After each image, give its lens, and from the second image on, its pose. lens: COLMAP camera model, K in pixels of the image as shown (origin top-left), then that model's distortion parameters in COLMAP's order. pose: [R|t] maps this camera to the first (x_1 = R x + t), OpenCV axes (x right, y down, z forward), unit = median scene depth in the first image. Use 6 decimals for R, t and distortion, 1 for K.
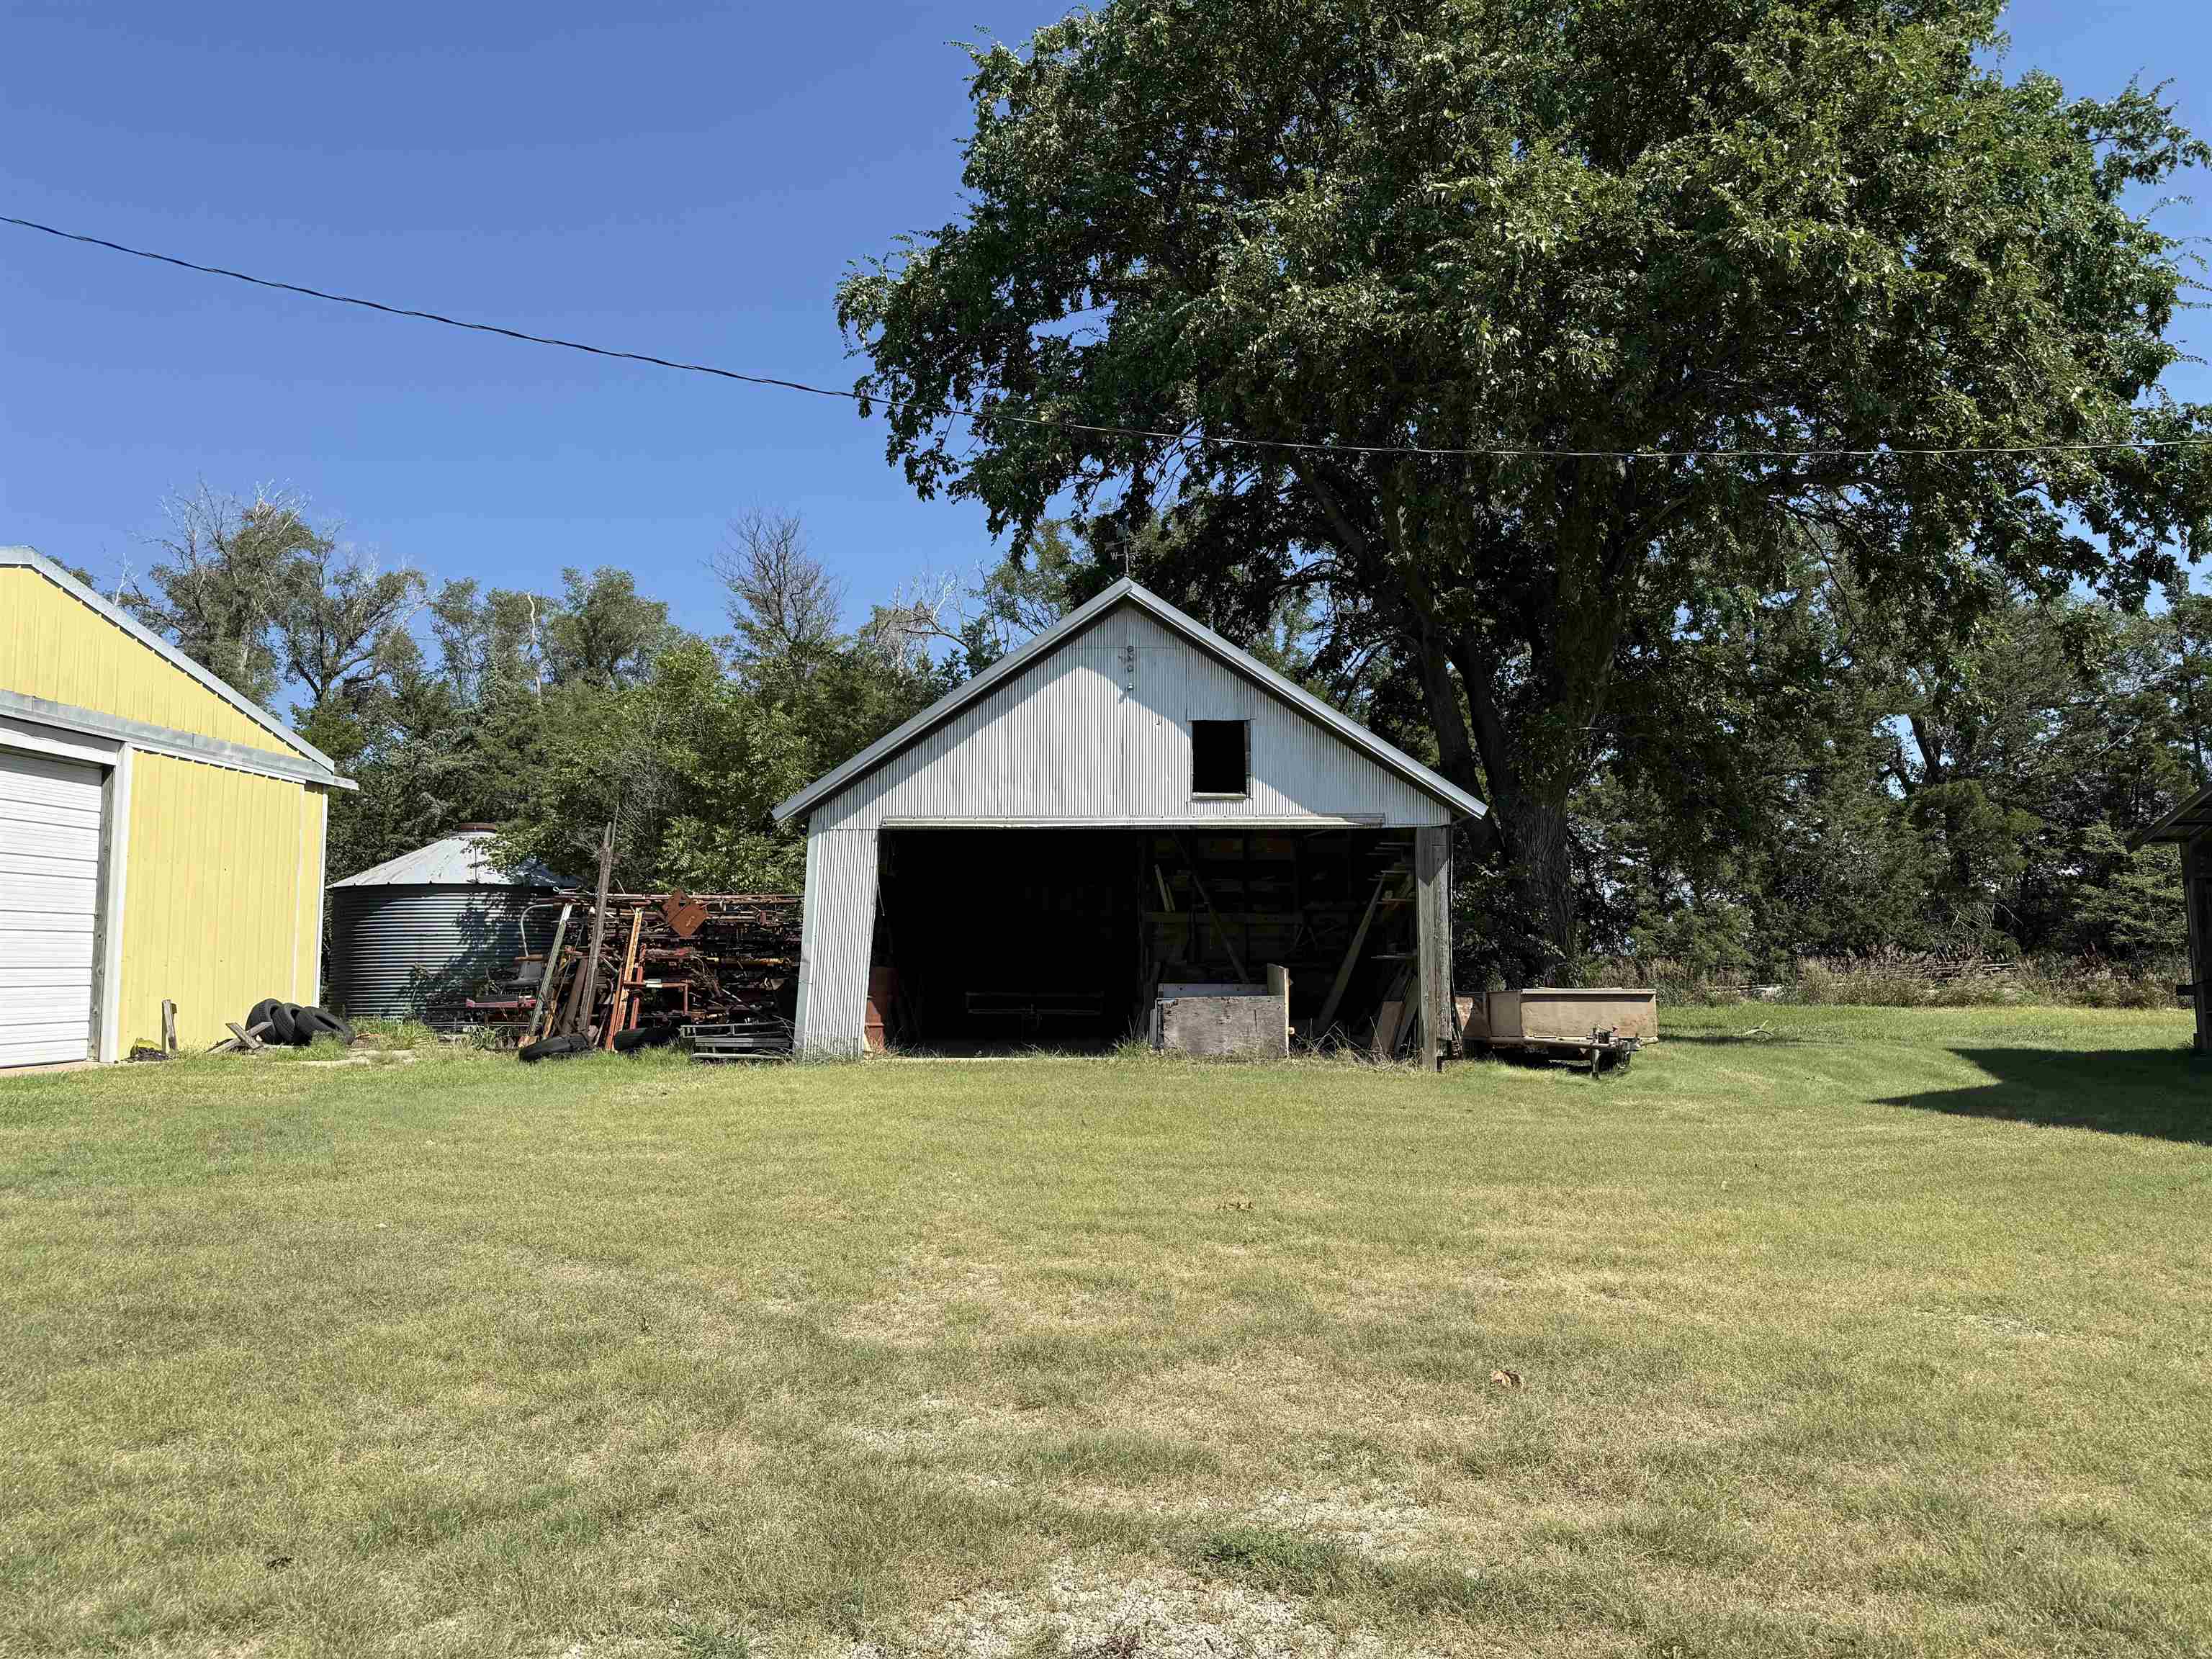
lens RADIAL K [[1544.5, 0, 1103.9], [0, 1544.5, 832.9], [0, 0, 1]] dist [0.084738, -0.105035]
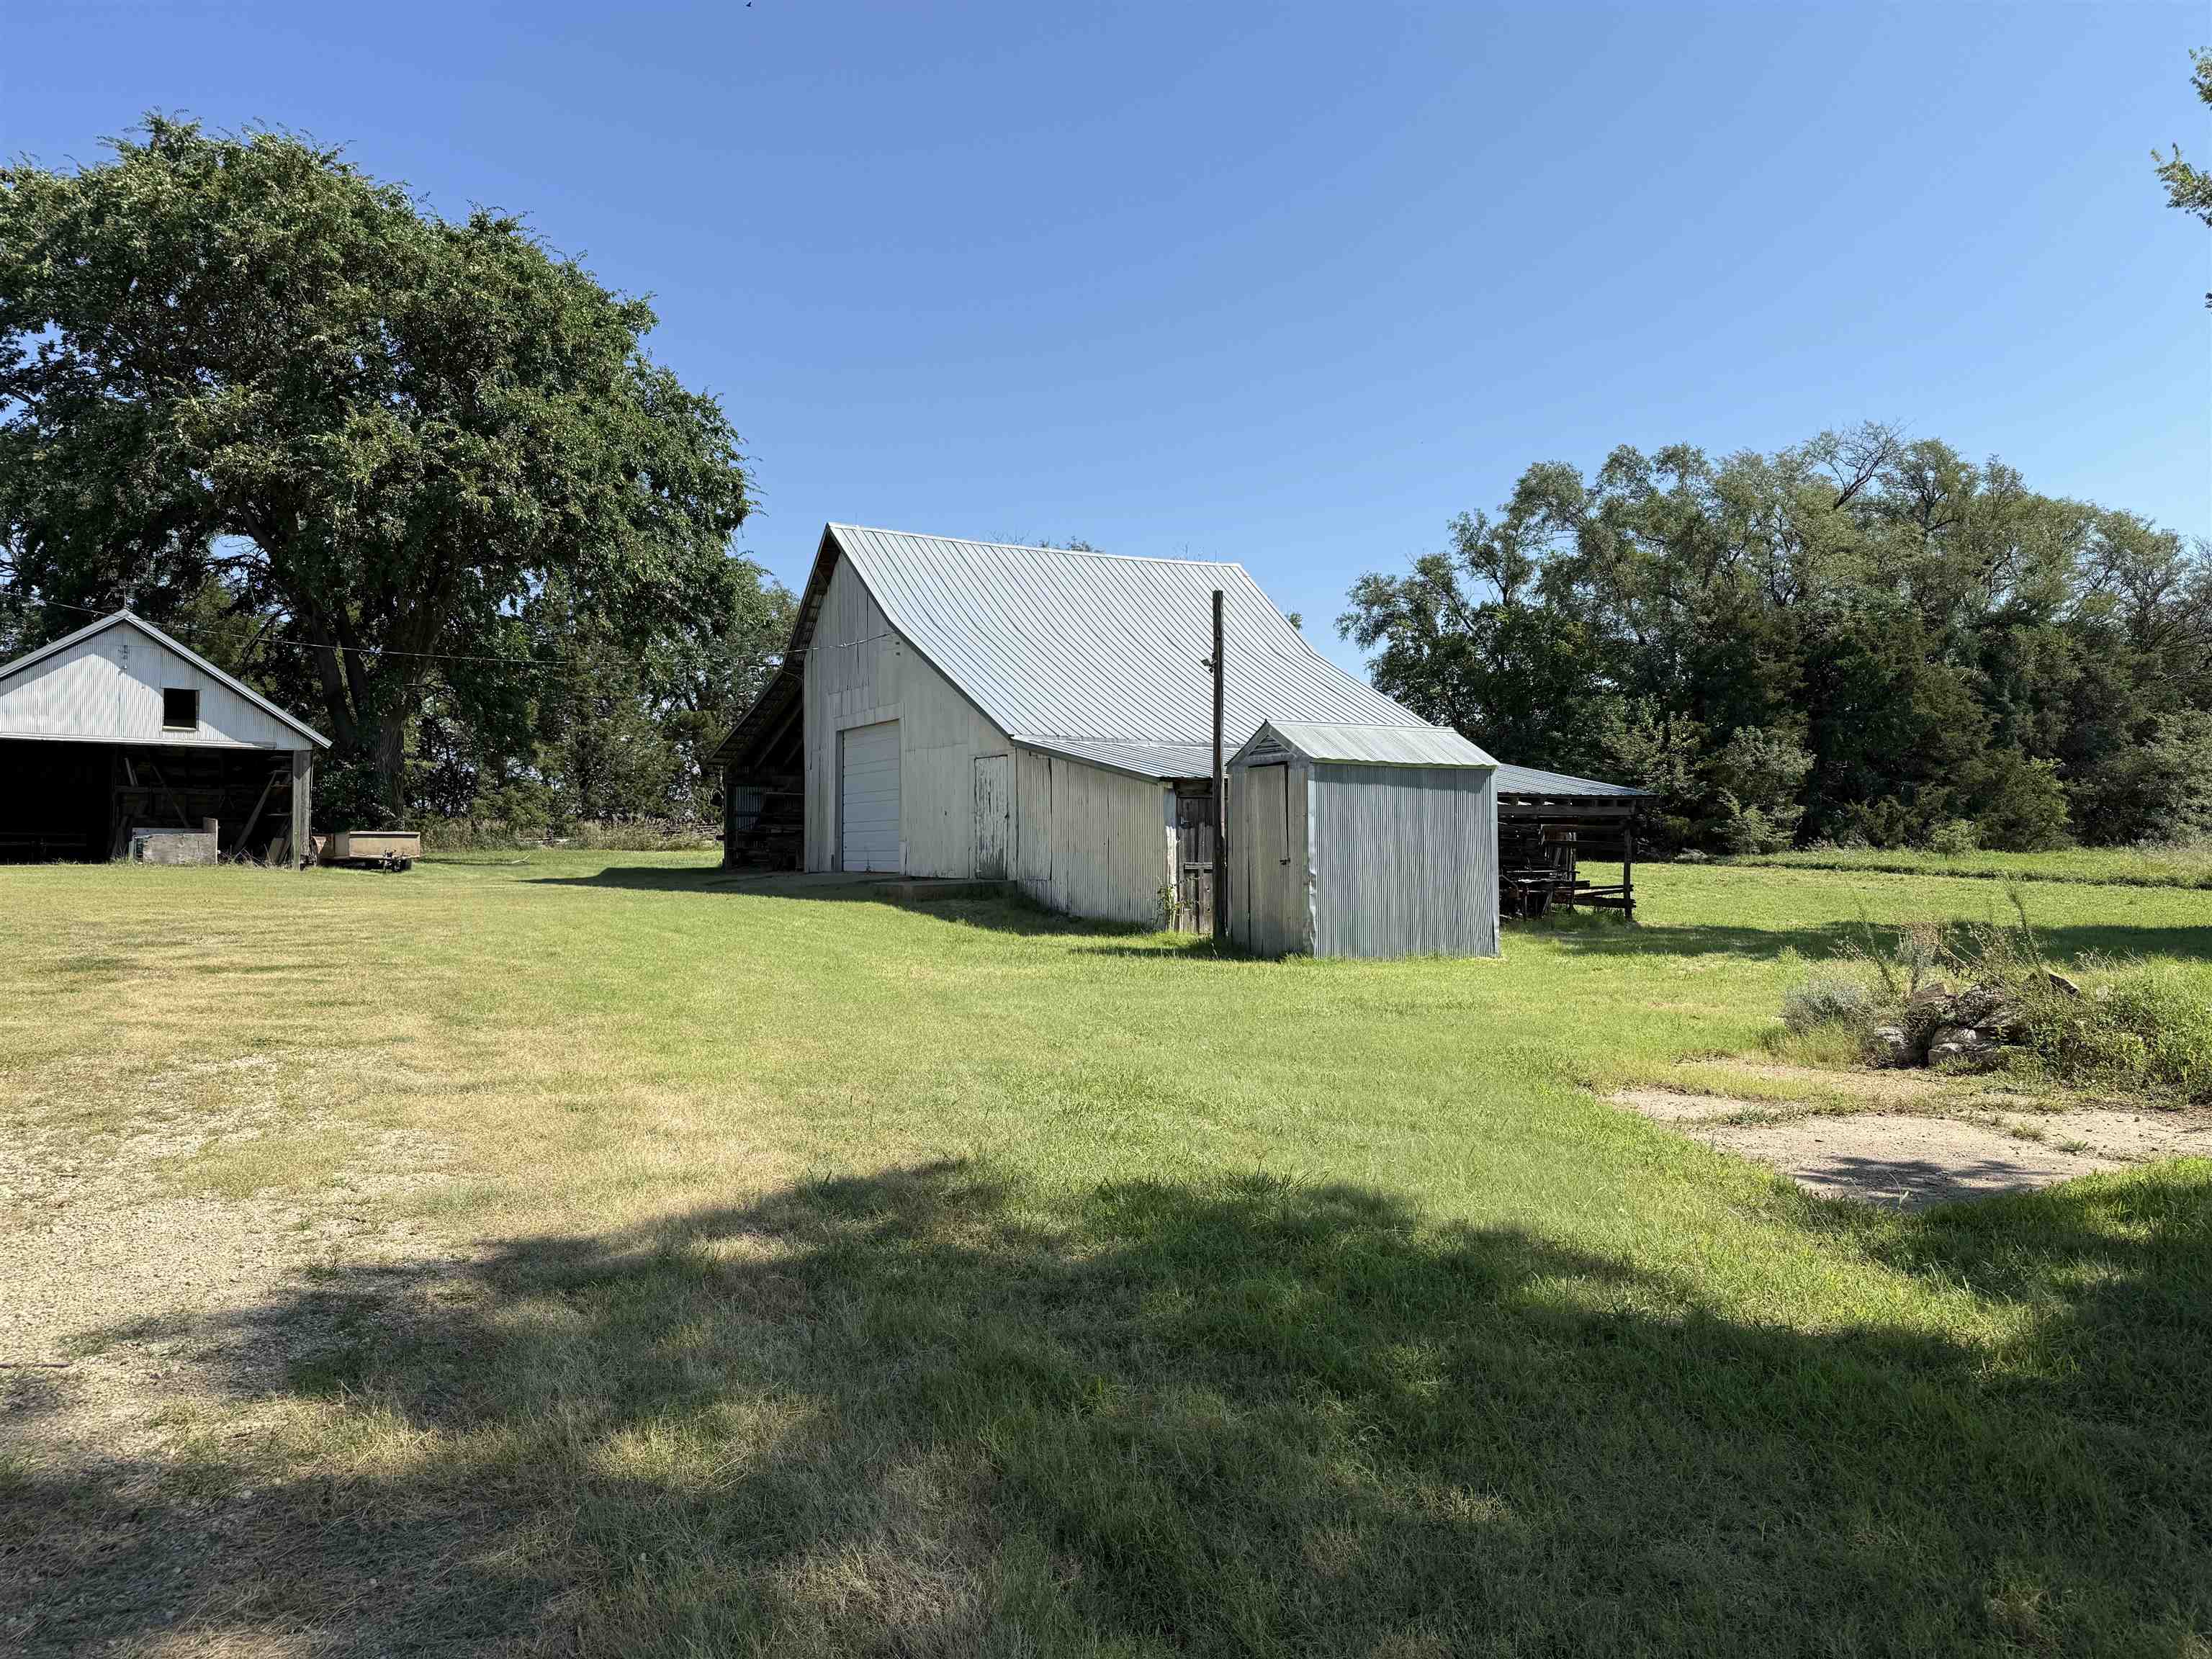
lens RADIAL K [[1544.5, 0, 1103.9], [0, 1544.5, 832.9], [0, 0, 1]] dist [0.084738, -0.105035]
pose [[0.792725, 0.012175, 0.609458, -0.137632], [-0.065694, 0.995684, 0.065557, -0.067571], [-0.606029, -0.092007, 0.790104, -0.848232]]
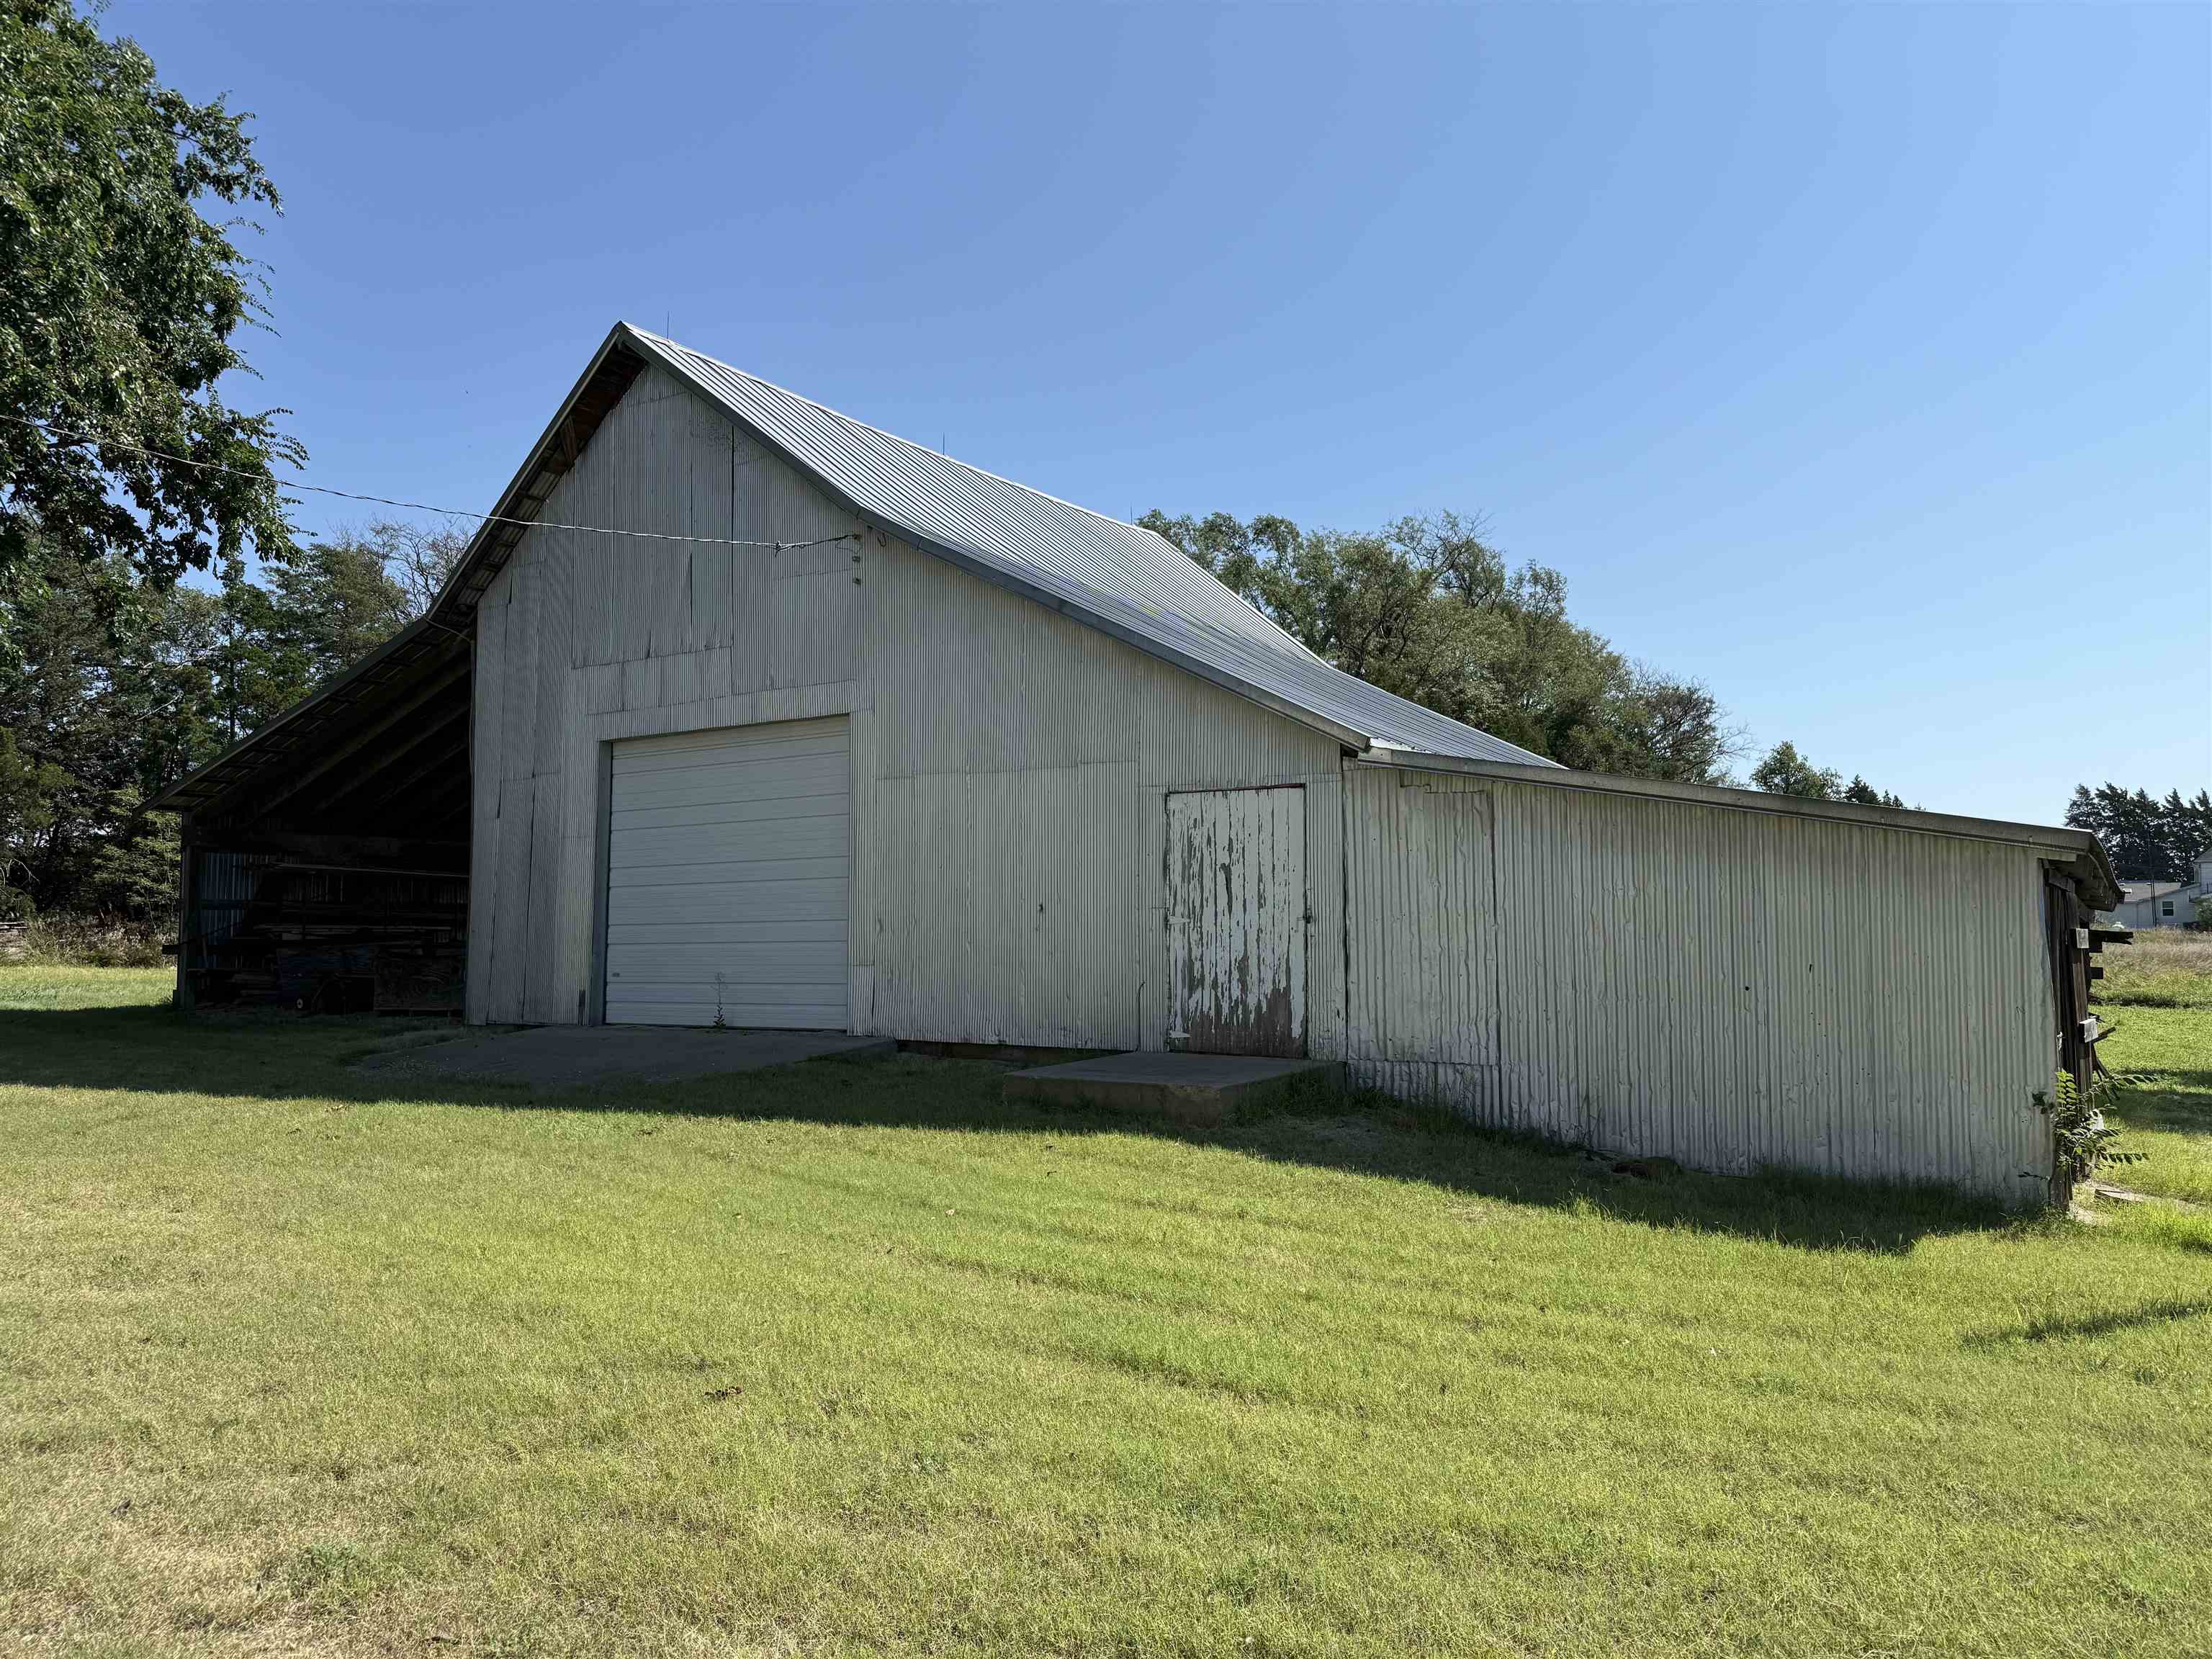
lens RADIAL K [[1565.1, 0, 1191.6], [0, 1565.1, 827.2], [0, 0, 1]] dist [-0.006790, -0.008346]
pose [[0.415350, 0.071099, 0.906879, 0.007451], [-0.089941, 0.995266, -0.036836, -0.006222], [-0.905205, -0.066266, 0.419778, -0.067532]]
